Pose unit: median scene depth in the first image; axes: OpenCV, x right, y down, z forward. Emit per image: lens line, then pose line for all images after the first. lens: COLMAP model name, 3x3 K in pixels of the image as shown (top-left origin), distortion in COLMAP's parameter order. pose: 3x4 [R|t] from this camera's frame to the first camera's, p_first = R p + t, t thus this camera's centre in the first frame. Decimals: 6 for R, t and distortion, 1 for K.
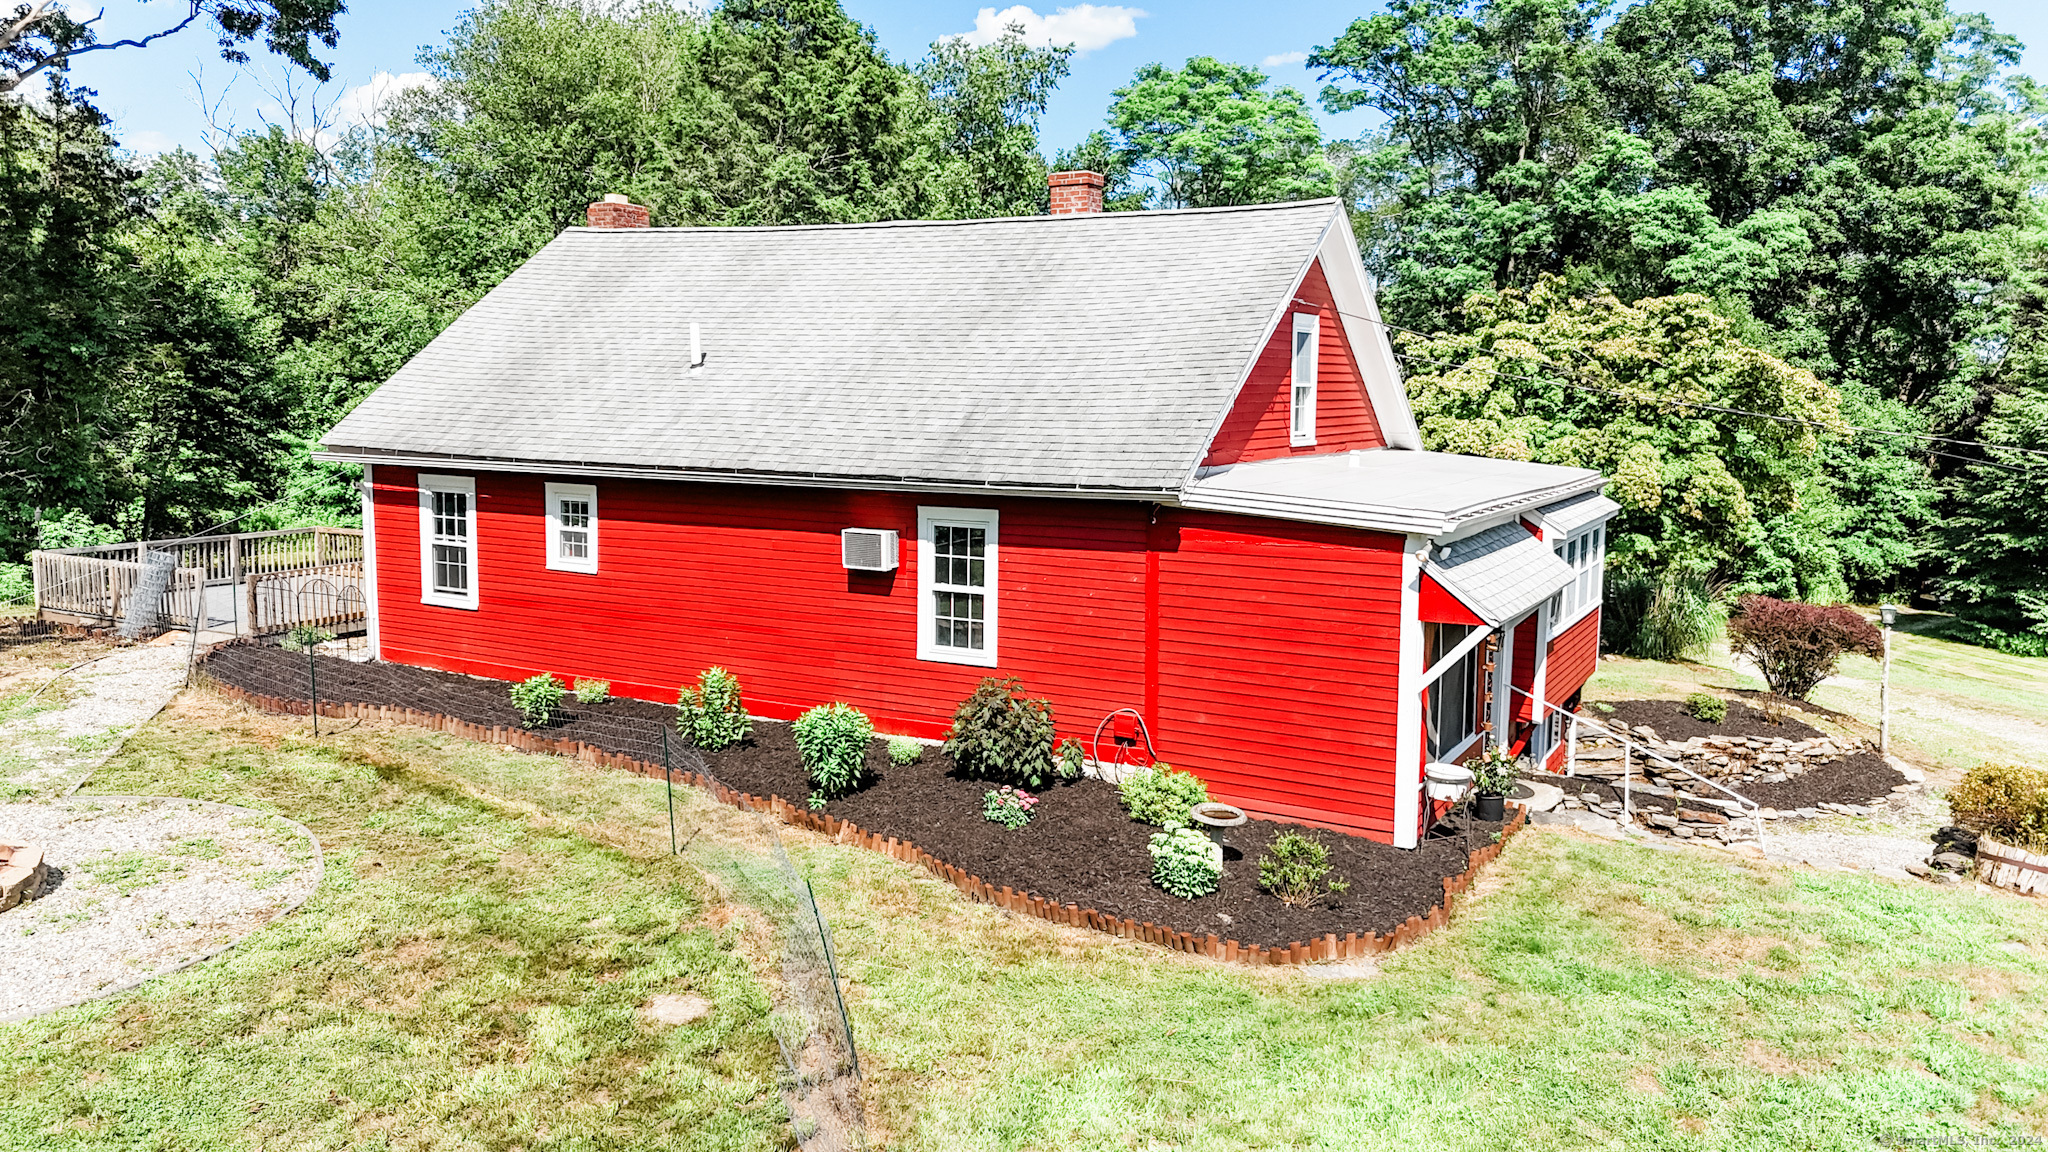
lens RADIAL K [[1500.3, 0, 1017.0], [0, 1500.3, 574.8], [0, 0, 1]] dist [0.150315, -0.212891]
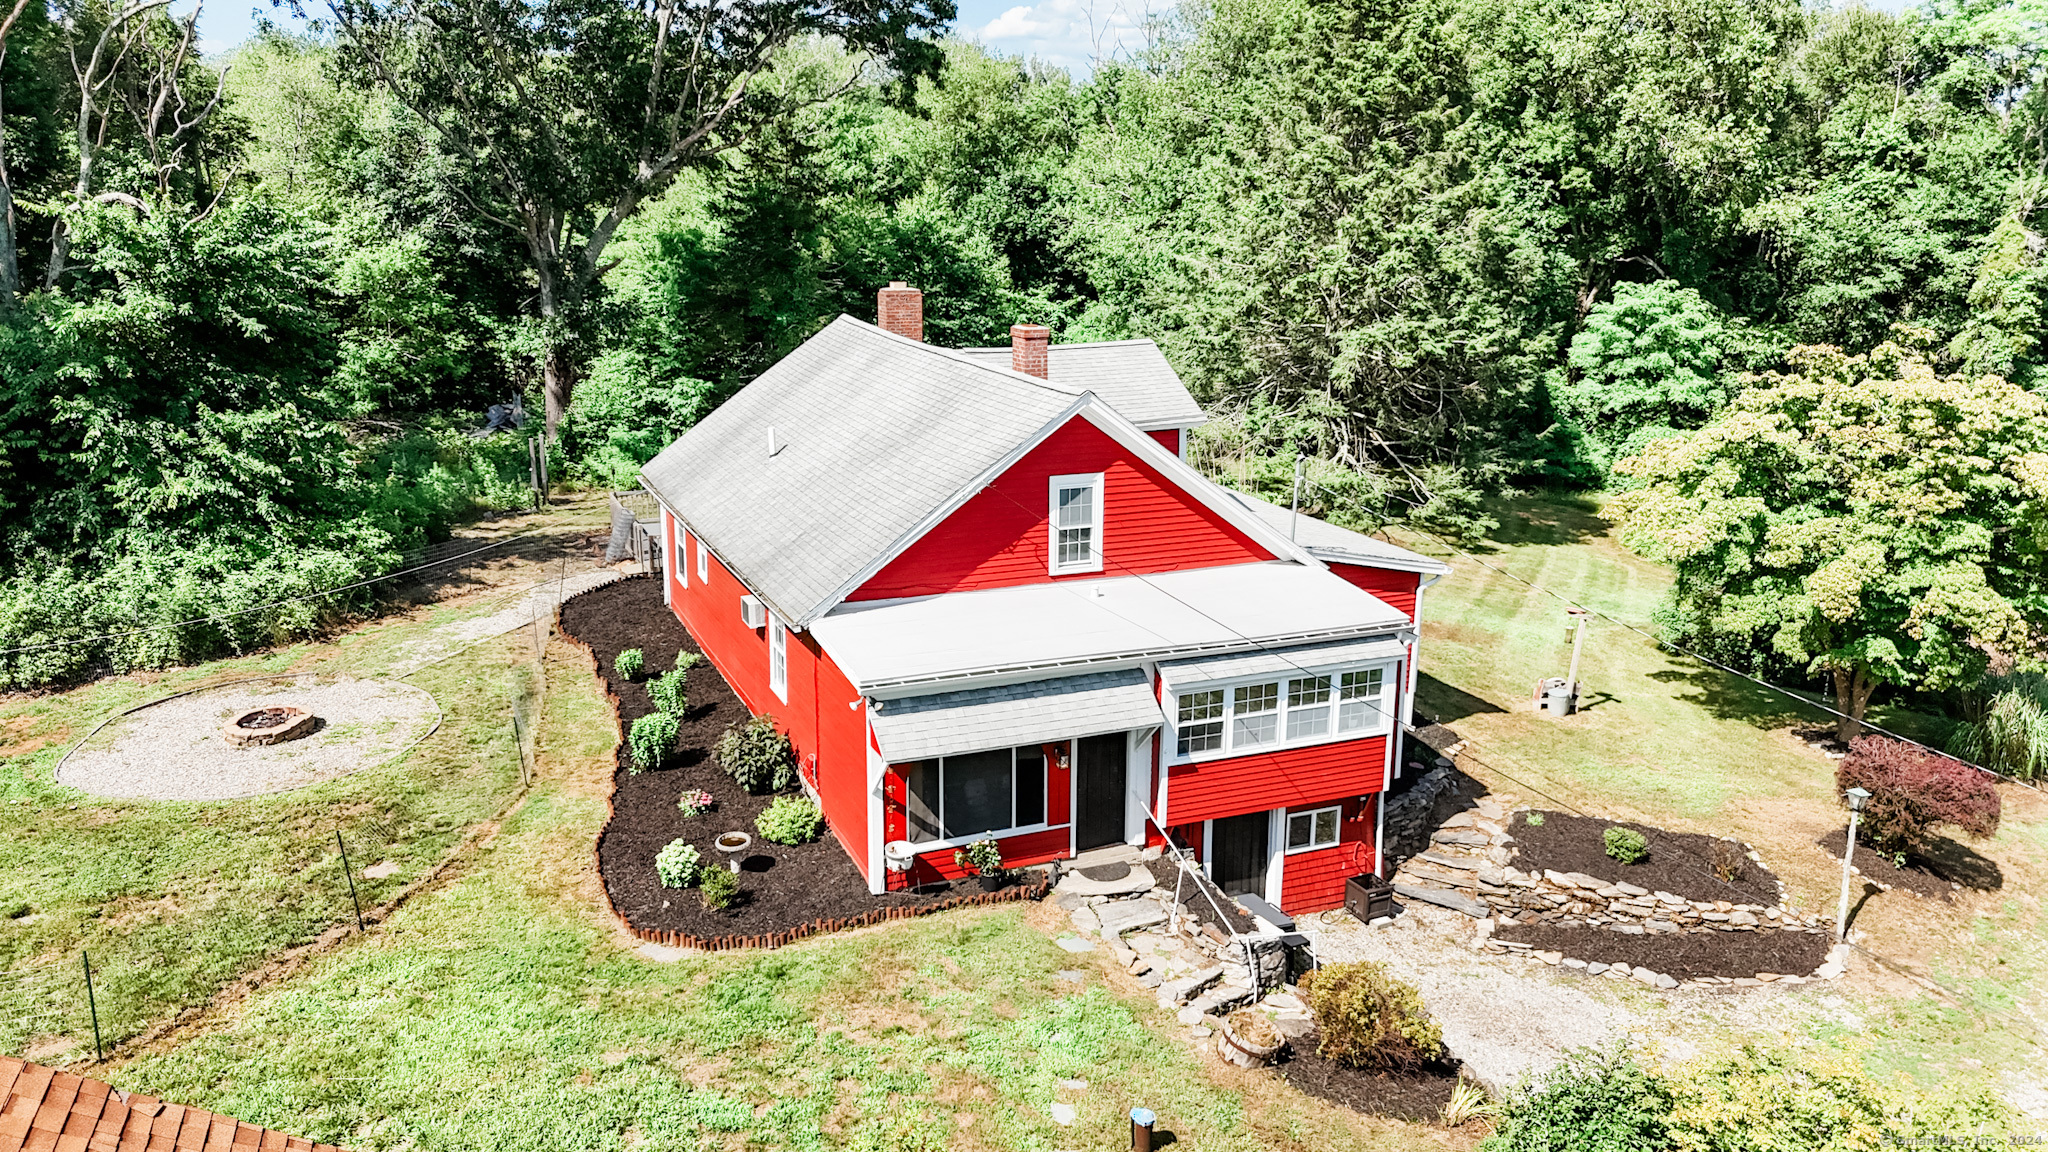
lens RADIAL K [[1500.3, 0, 1017.0], [0, 1500.3, 574.8], [0, 0, 1]] dist [0.150315, -0.212891]
pose [[0.799689, 0.151322, -0.581032, 1.232131], [-0.083255, 0.986318, 0.142288, -0.362226], [0.594614, -0.065412, 0.801346, -0.083413]]
